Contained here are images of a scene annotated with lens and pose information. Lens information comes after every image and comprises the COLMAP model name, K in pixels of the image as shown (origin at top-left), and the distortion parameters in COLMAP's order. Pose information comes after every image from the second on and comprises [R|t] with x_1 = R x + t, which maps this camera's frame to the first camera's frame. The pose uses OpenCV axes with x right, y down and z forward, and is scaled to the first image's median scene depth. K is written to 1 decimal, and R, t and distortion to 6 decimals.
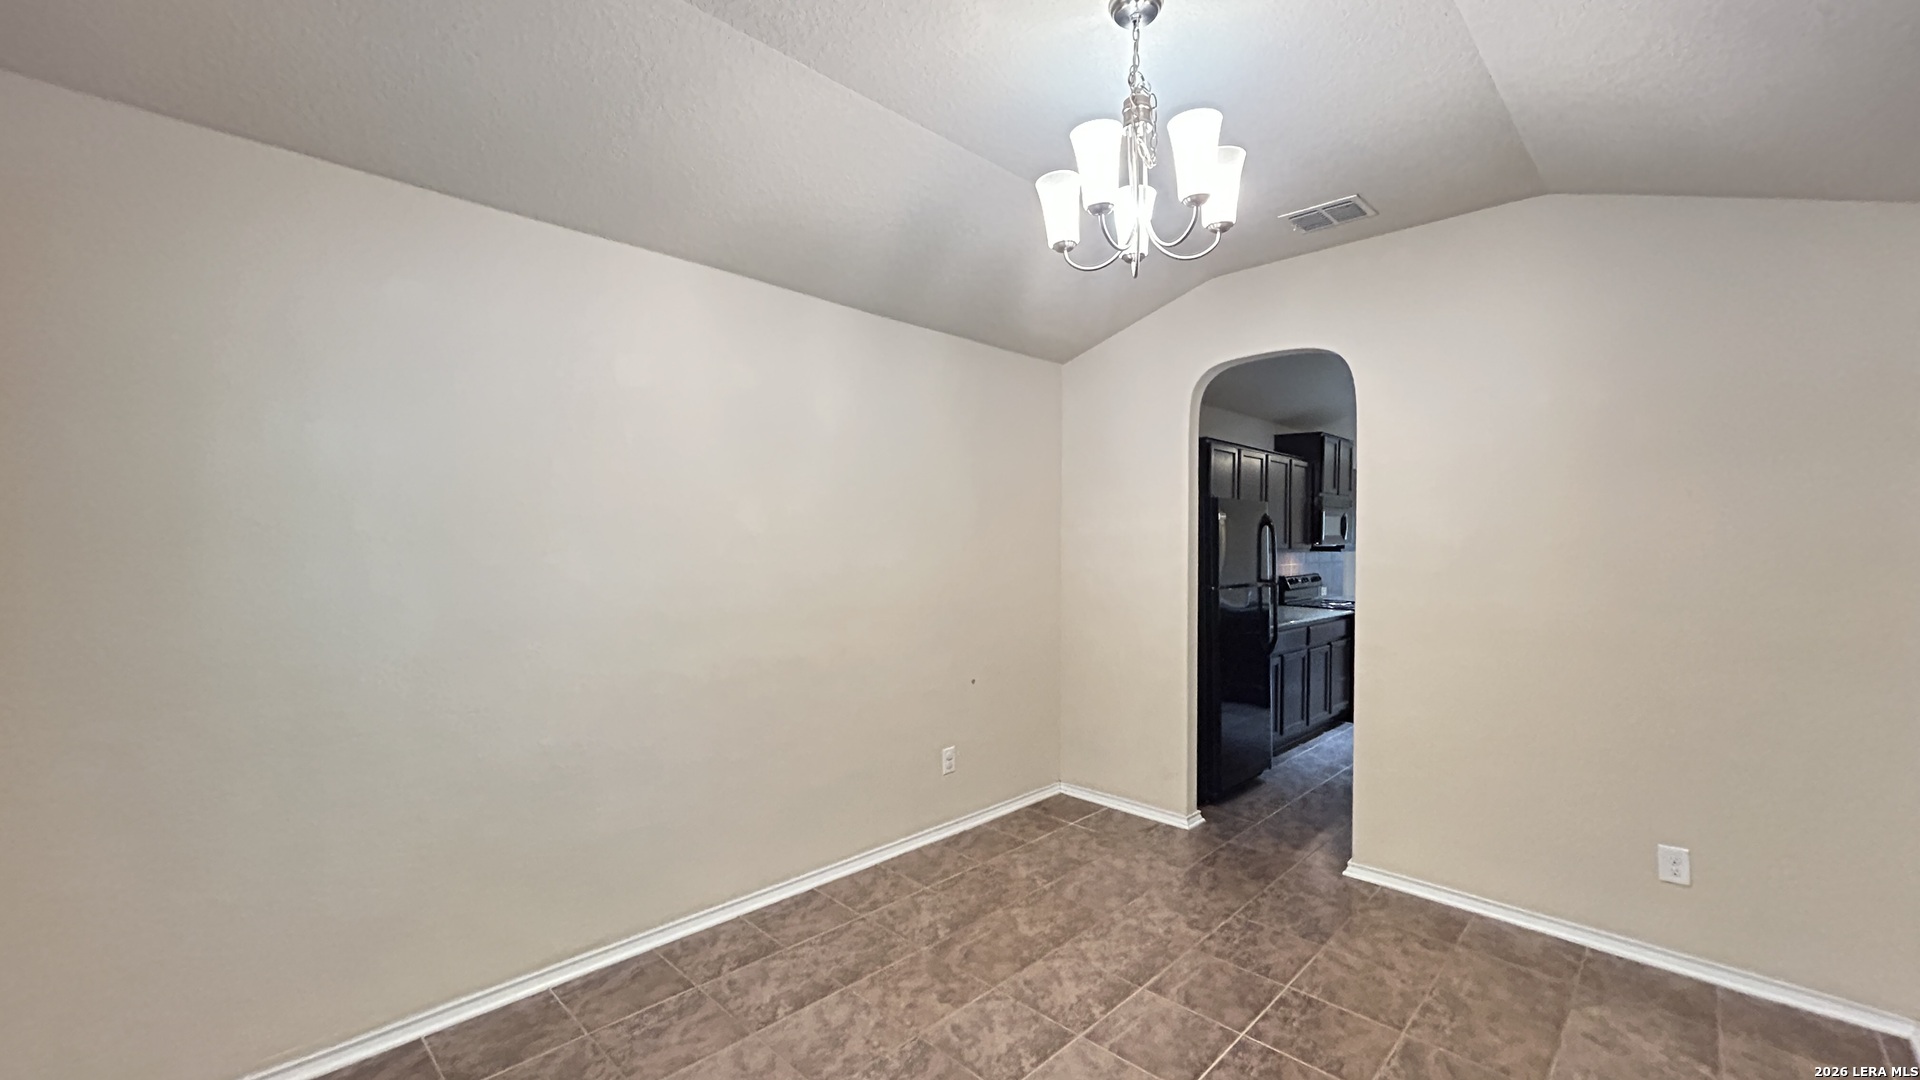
lens RADIAL K [[773.2, 0, 962.3], [0, 773.2, 540.4], [0, 0, 1]] dist [-0.000704, 0.000180]
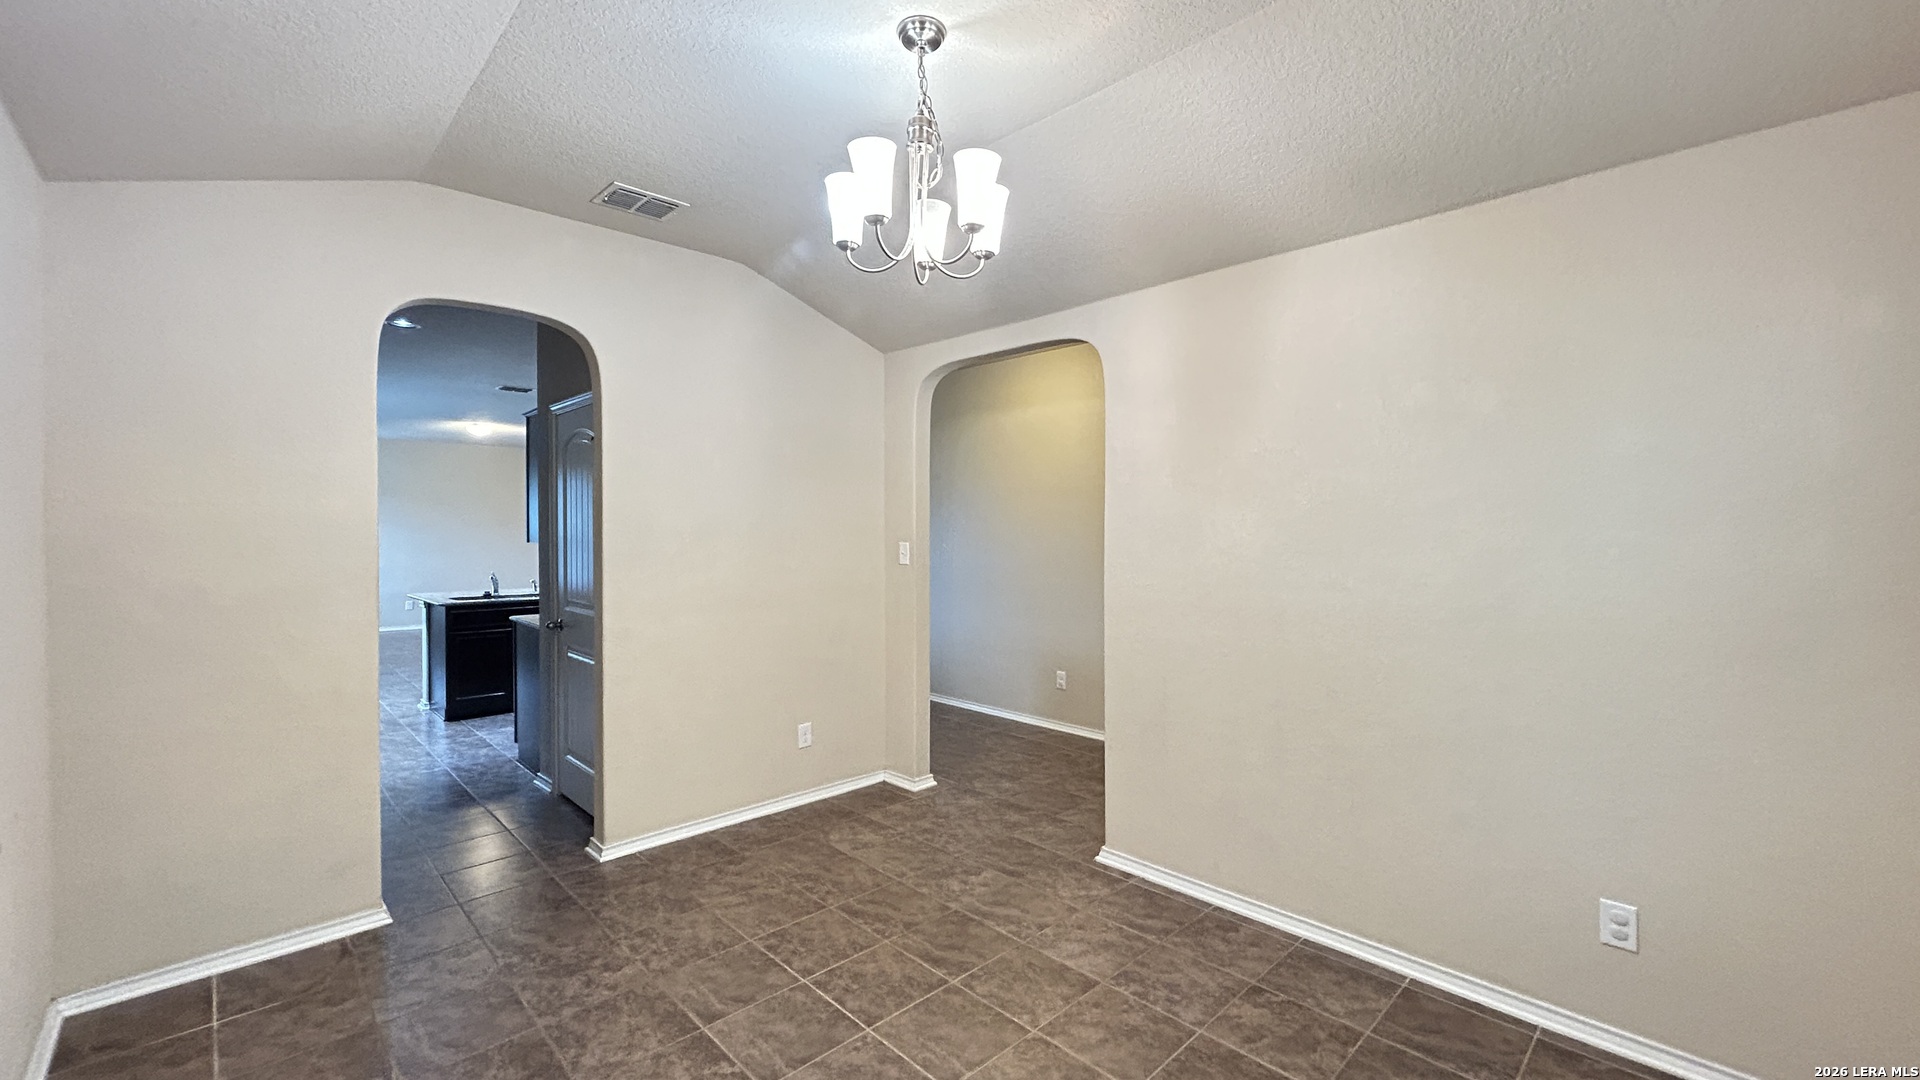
lens RADIAL K [[770.8, 0, 963.2], [0, 770.8, 533.1], [0, 0, 1]] dist [-0.001286, -0.000160]
pose [[0.025943, -0.006827, 0.999640, -0.569391], [0.007483, 0.999950, 0.006635, 0.008829], [-0.999635, 0.007308, 0.025992, 0.604690]]
